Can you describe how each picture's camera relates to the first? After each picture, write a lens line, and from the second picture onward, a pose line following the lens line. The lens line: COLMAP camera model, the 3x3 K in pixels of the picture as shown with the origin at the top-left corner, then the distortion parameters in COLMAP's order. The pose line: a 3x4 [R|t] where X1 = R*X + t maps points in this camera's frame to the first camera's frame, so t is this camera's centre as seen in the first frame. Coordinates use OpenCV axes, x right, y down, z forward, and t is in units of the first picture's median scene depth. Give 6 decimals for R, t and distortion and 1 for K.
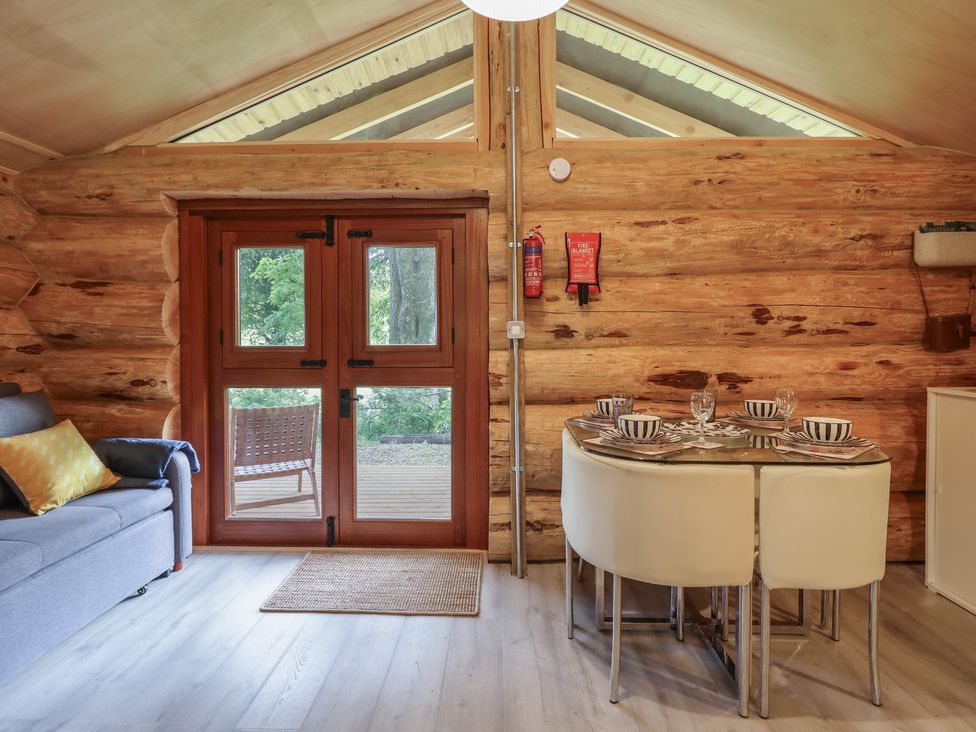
lens RADIAL K [[527.6, 0, 489.0], [0, 527.6, 348.8], [0, 0, 1]] dist [0.004718, -0.015642]
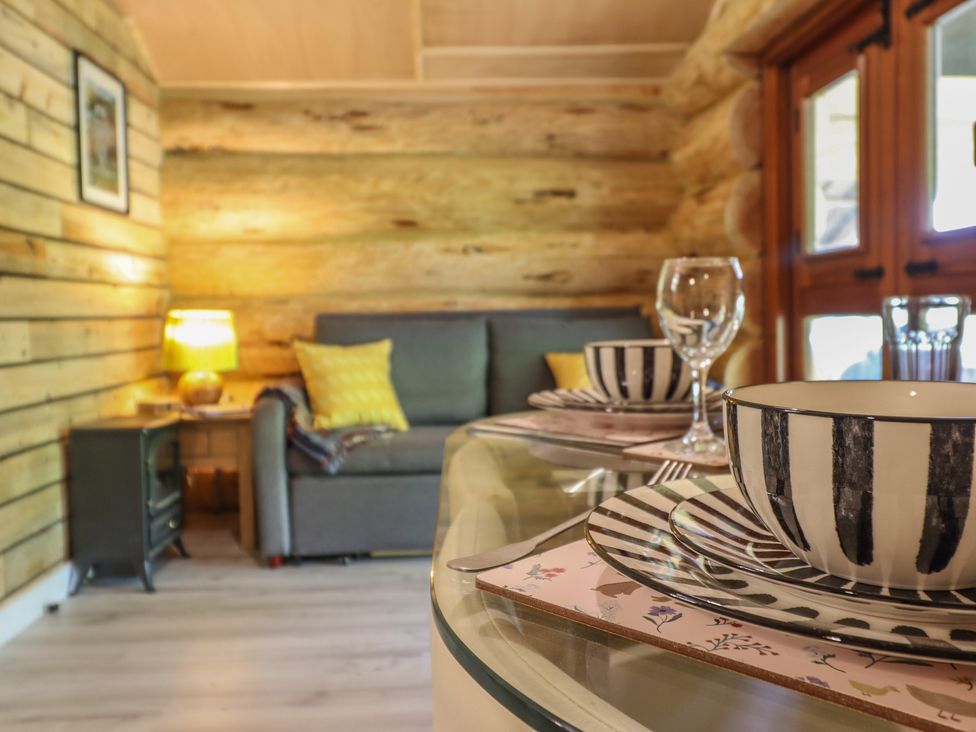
lens RADIAL K [[826.6, 0, 488.2], [0, 826.6, 349.3], [0, 0, 1]] dist [-0.001163, -0.002308]
pose [[0.080235, 0.040238, -0.995963, 0.553778], [0.006890, 0.999139, 0.040922, 0.075607], [0.996752, -0.010145, 0.079889, 0.581532]]
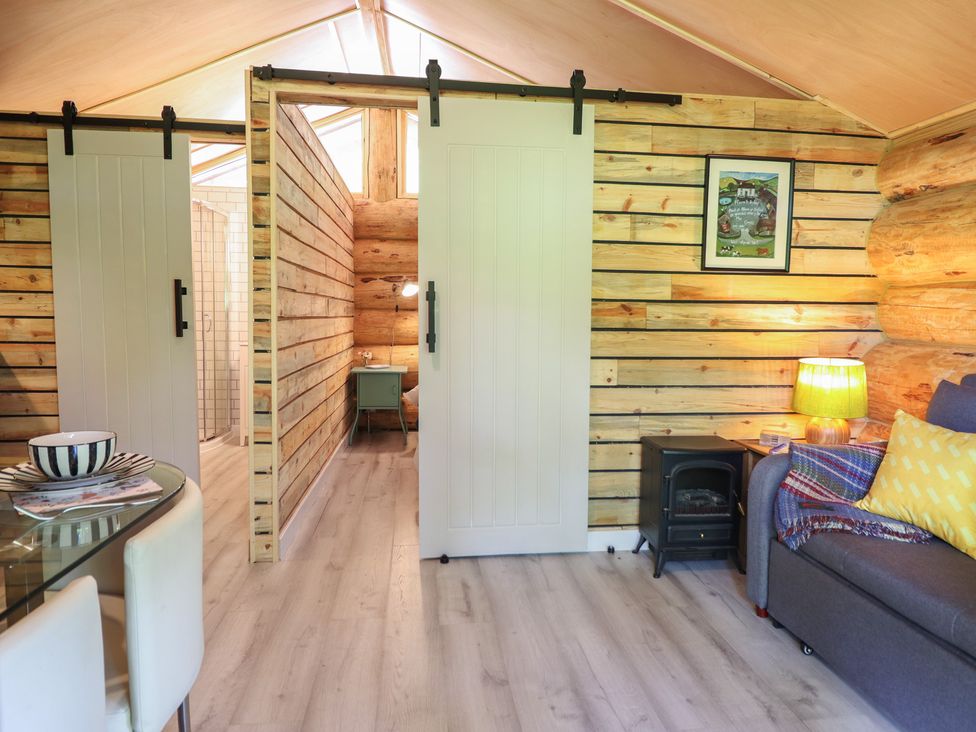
lens RADIAL K [[594.0, 0, 488.0], [0, 594.0, 350.5], [0, 0, 1]] dist [-0.004970, -0.002958]
pose [[-0.990570, -0.005580, -0.136892, -0.087806], [-0.016436, 0.996795, 0.078298, -0.016251], [0.136017, 0.079809, -0.987487, 1.131889]]
